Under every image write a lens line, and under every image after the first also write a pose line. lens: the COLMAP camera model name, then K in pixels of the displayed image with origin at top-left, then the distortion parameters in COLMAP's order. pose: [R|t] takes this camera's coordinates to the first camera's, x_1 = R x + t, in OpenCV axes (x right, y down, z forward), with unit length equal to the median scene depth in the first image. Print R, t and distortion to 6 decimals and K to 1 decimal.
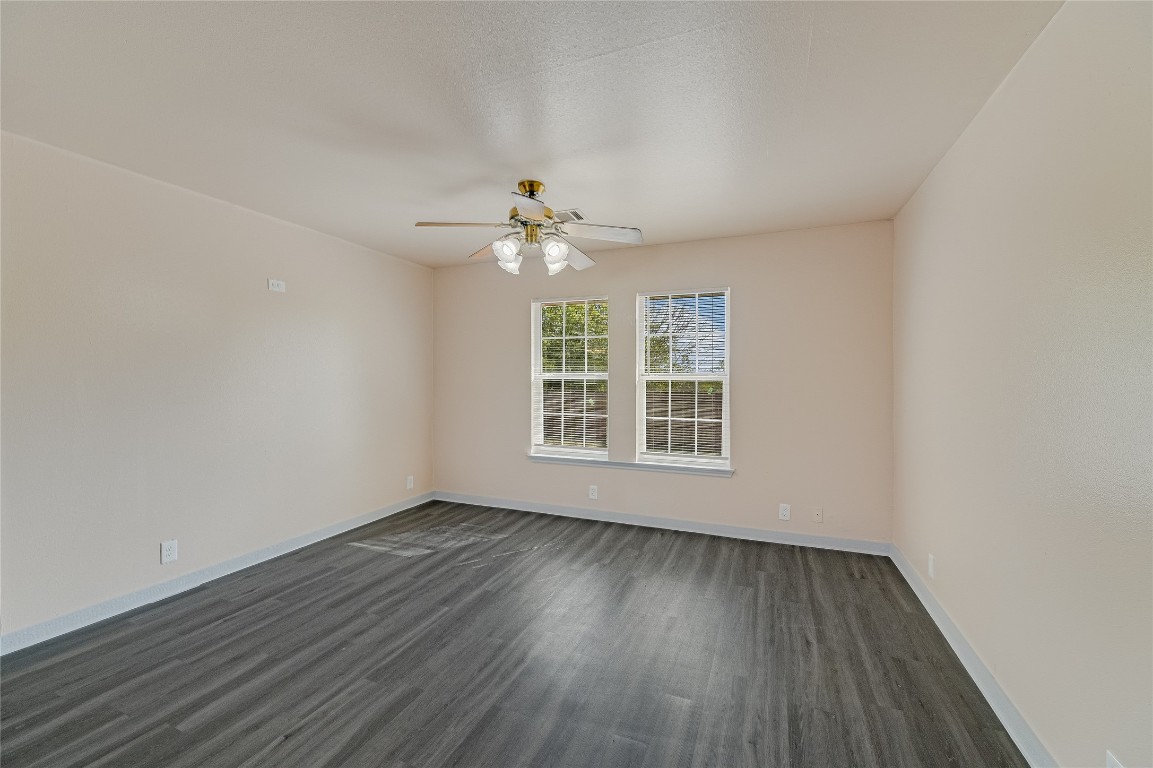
lens RADIAL K [[468.8, 0, 576.5], [0, 468.8, 384.0], [0, 0, 1]] dist [0.010314, -0.000034]
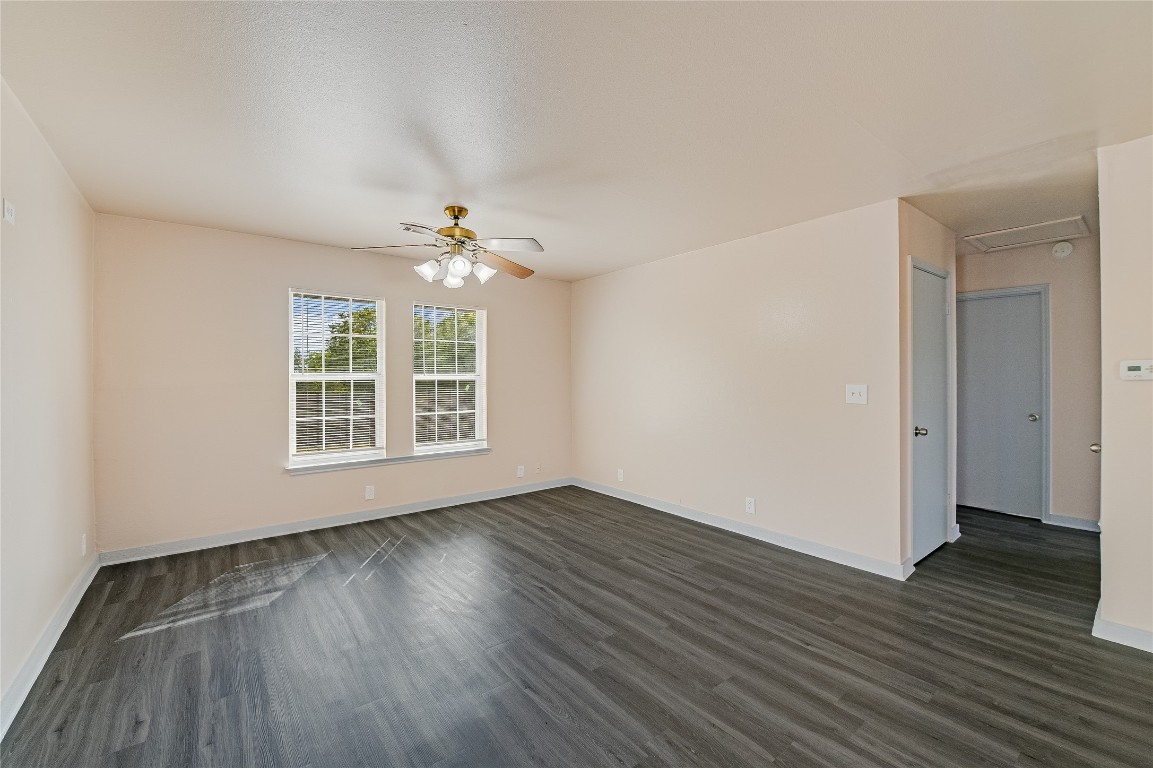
lens RADIAL K [[478.5, 0, 576.5], [0, 478.5, 384.0], [0, 0, 1]] dist [-0.000022, -0.000163]
pose [[0.498874, -0.018746, 0.866472, -0.662596], [0.011401, 0.999821, 0.015067, -0.011827], [-0.866599, 0.002362, 0.498999, 0.116330]]
